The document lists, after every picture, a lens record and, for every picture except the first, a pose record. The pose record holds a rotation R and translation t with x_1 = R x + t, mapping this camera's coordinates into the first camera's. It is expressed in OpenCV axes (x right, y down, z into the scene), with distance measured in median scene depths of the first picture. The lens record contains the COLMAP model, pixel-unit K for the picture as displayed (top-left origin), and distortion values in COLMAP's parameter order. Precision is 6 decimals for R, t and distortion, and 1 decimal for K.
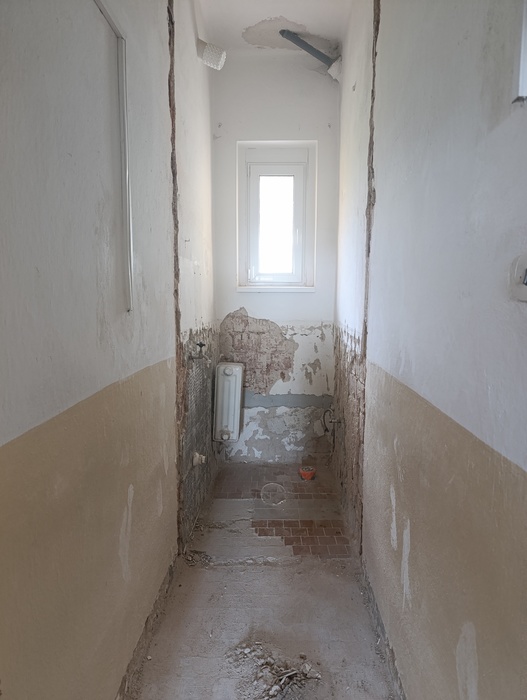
lens RADIAL K [[484.4, 0, 265.9], [0, 484.4, 354.9], [0, 0, 1]] dist [0.043210, -0.035072]
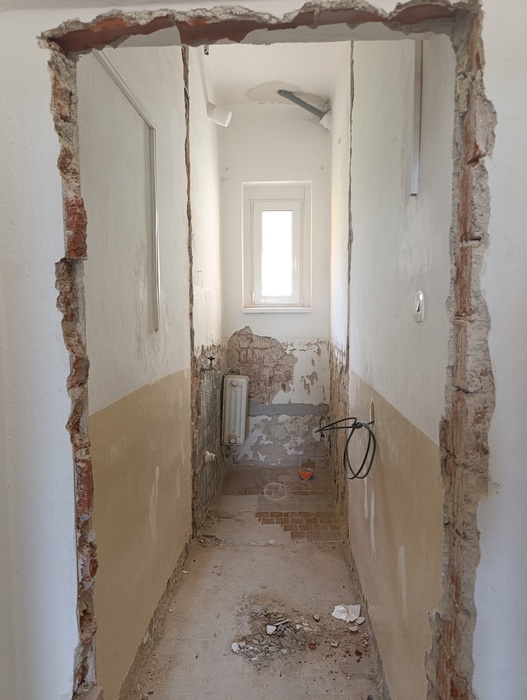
lens RADIAL K [[484.4, 0, 265.9], [0, 484.4, 354.9], [0, 0, 1]] dist [0.043210, -0.035072]
pose [[0.999820, -0.007544, -0.017394, 0.018524], [0.006887, 0.999273, -0.037485, 0.014694], [0.017664, 0.037358, 0.999146, -0.165562]]
